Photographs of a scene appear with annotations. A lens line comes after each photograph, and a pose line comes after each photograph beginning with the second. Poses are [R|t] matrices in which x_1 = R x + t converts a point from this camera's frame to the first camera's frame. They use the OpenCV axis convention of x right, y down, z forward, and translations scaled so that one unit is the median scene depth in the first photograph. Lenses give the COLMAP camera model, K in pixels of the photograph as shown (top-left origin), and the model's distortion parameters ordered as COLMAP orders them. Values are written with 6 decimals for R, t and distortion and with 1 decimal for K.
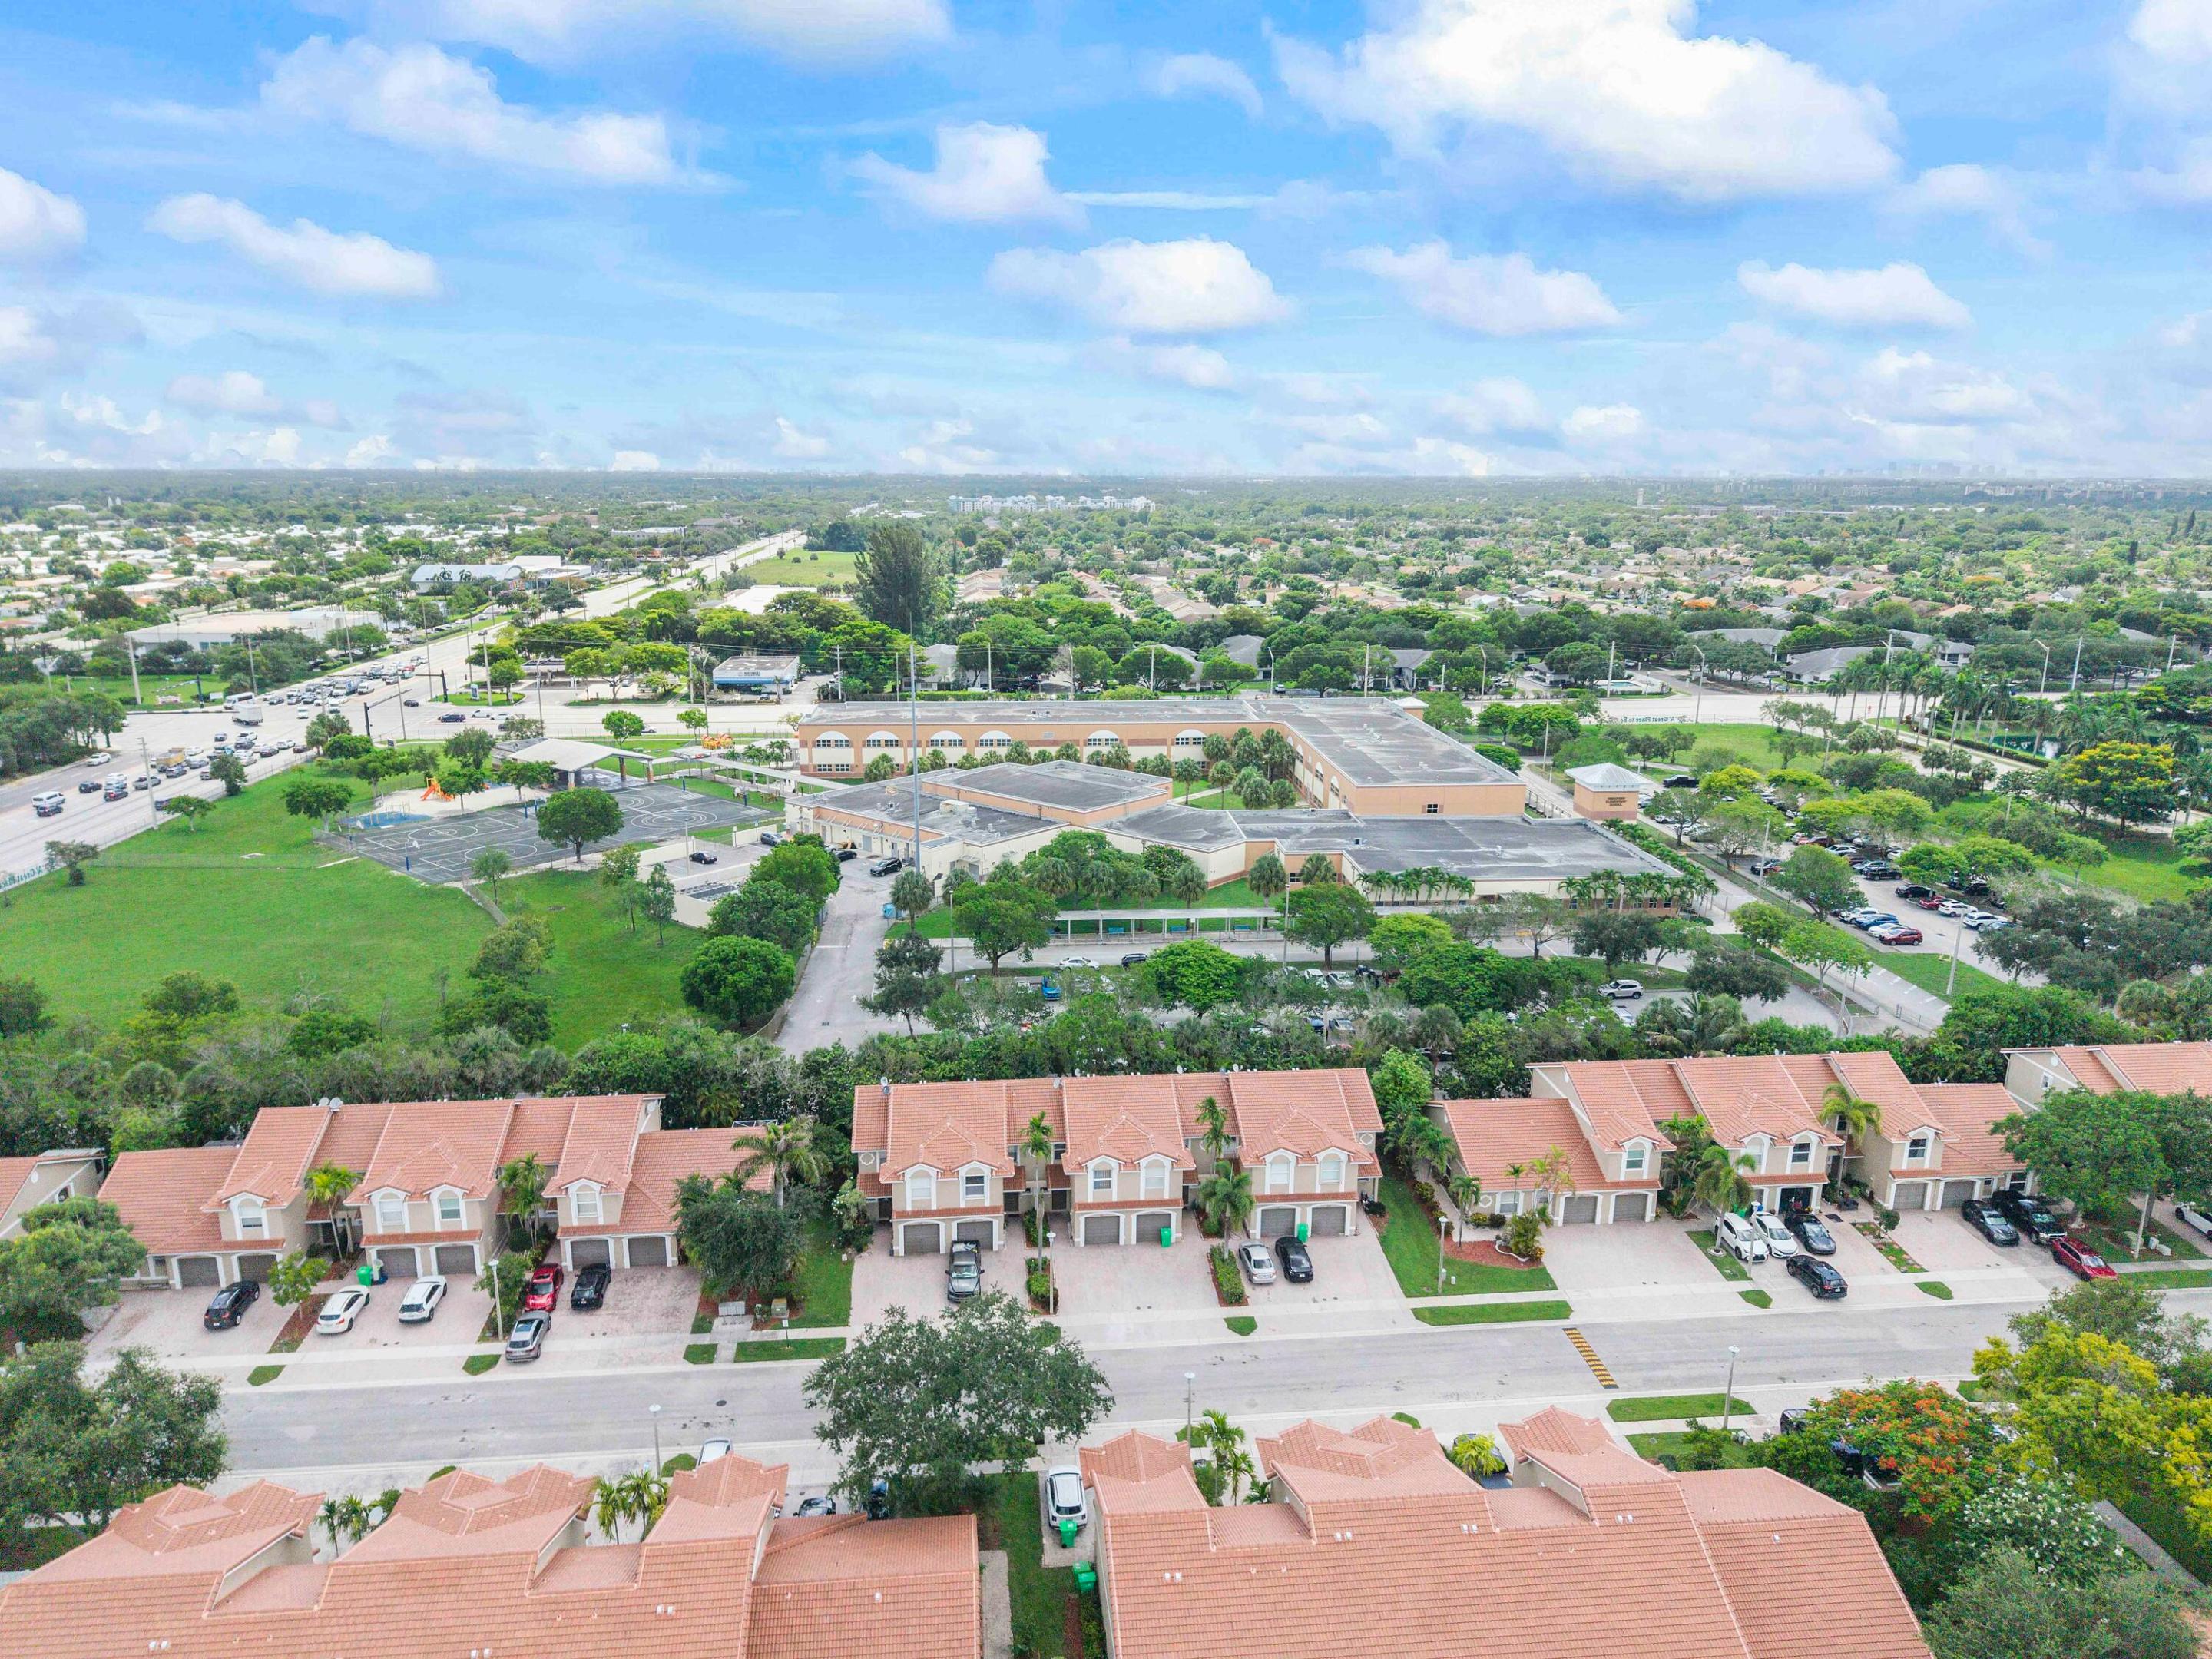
lens RADIAL K [[1515.2, 0, 1106.0], [0, 1515.2, 829.5], [0, 0, 1]] dist [0.019676, -0.005432]
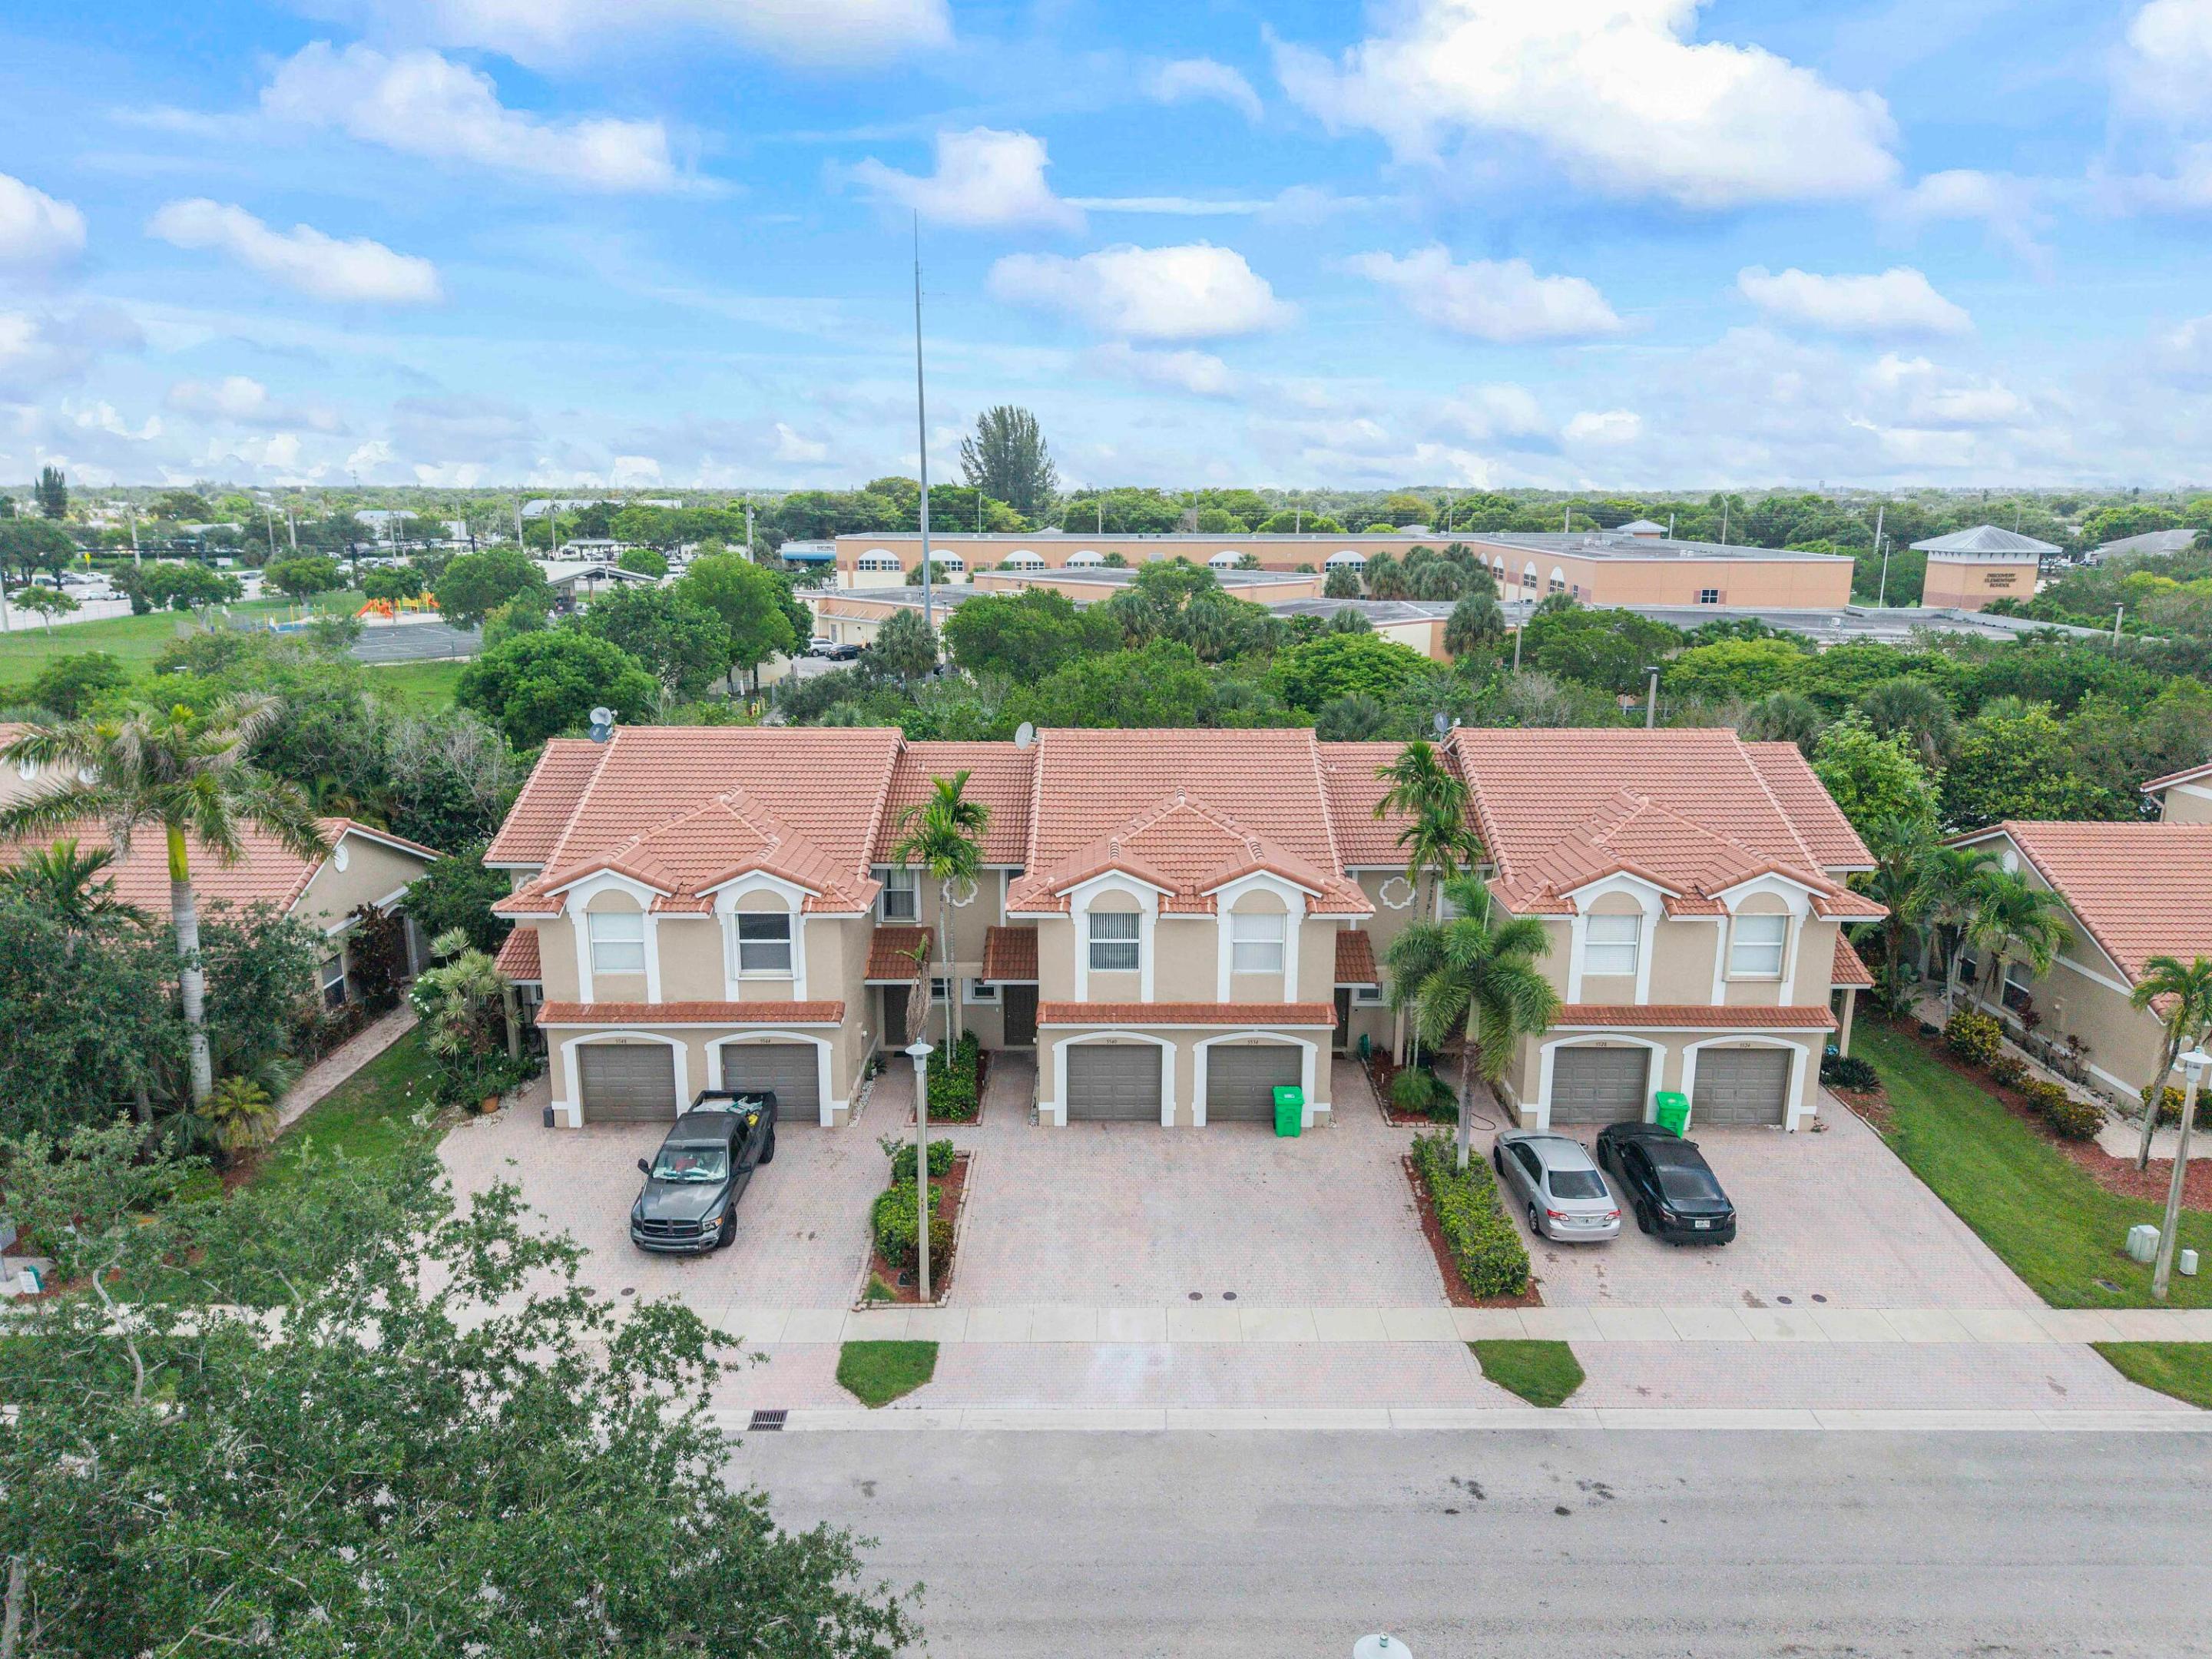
lens RADIAL K [[1502.3, 0, 1094.2], [0, 1502.3, 808.7], [0, 0, 1]] dist [0.045301, -0.049463]
pose [[0.994288, 0.016144, -0.105500, 0.030606], [-0.018391, 0.999623, -0.020363, 0.206333], [0.105131, 0.022187, 0.994211, 0.638825]]
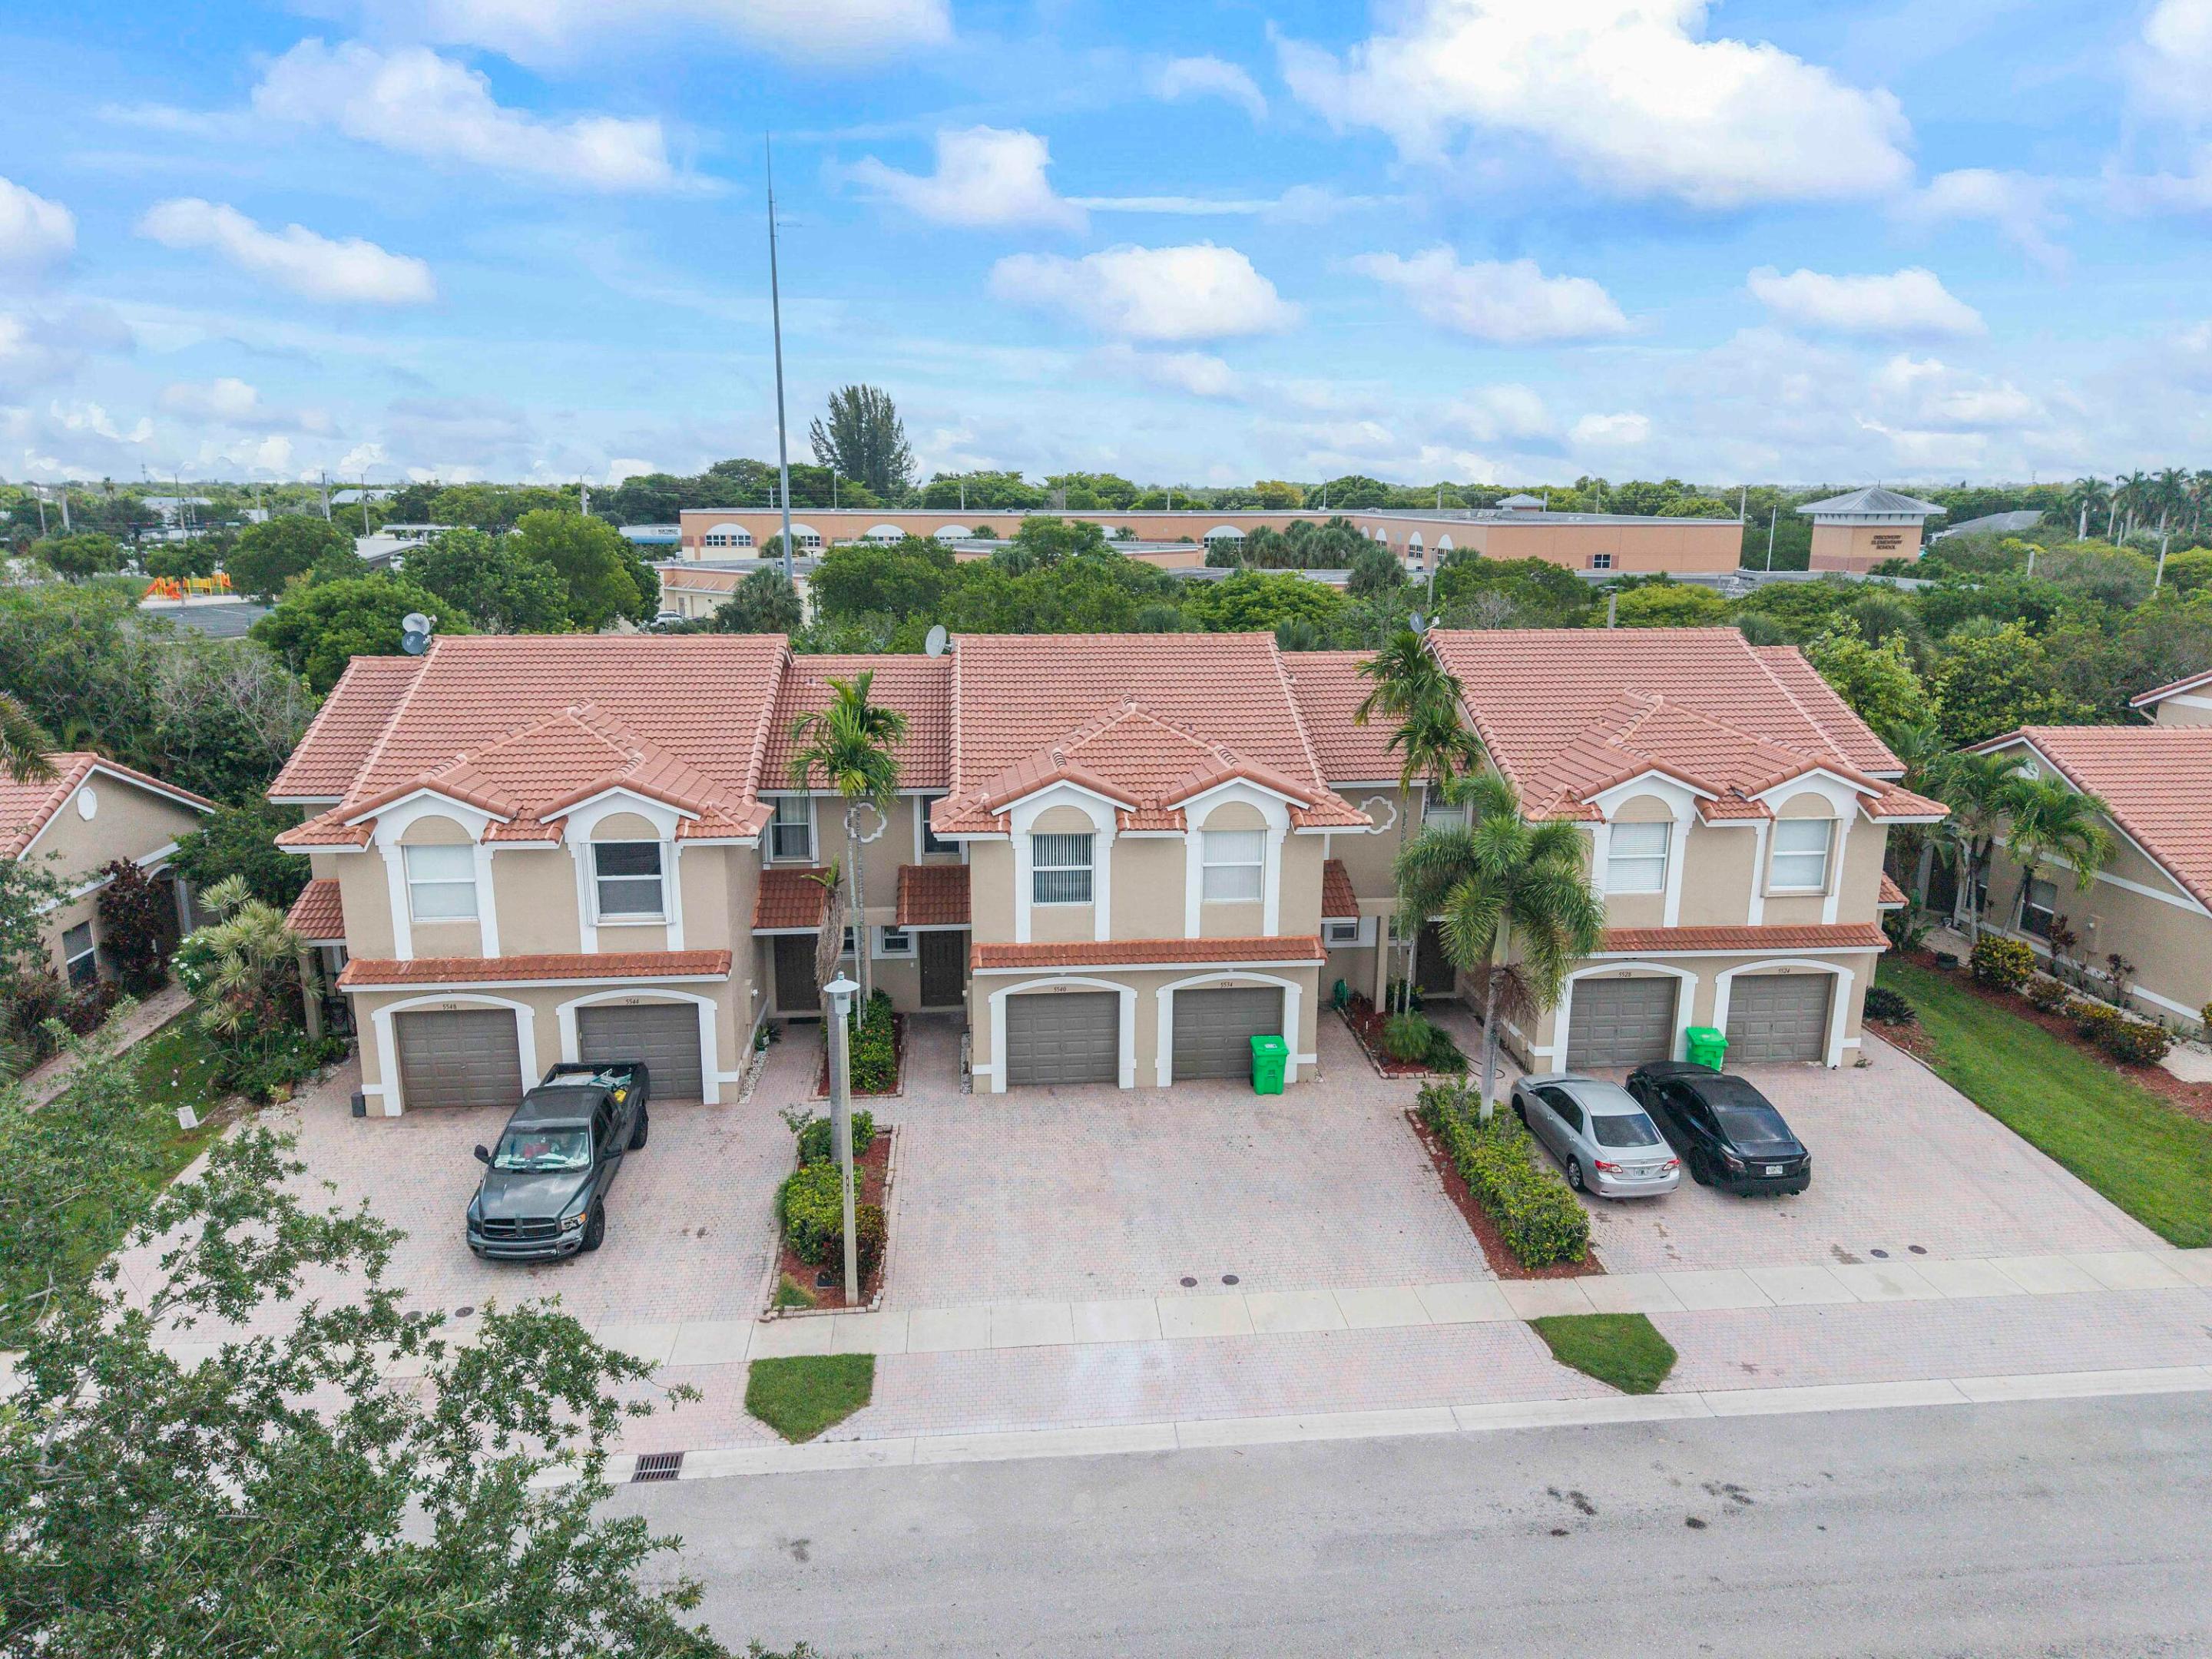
lens RADIAL K [[1515.2, 0, 1106.0], [0, 1515.2, 829.5], [0, 0, 1]] dist [0.019676, -0.005432]
pose [[0.999998, 0.001574, -0.000941, 0.006661], [-0.001587, 0.999902, -0.013889, 0.227330], [0.000919, 0.013891, 0.999903, 0.696057]]
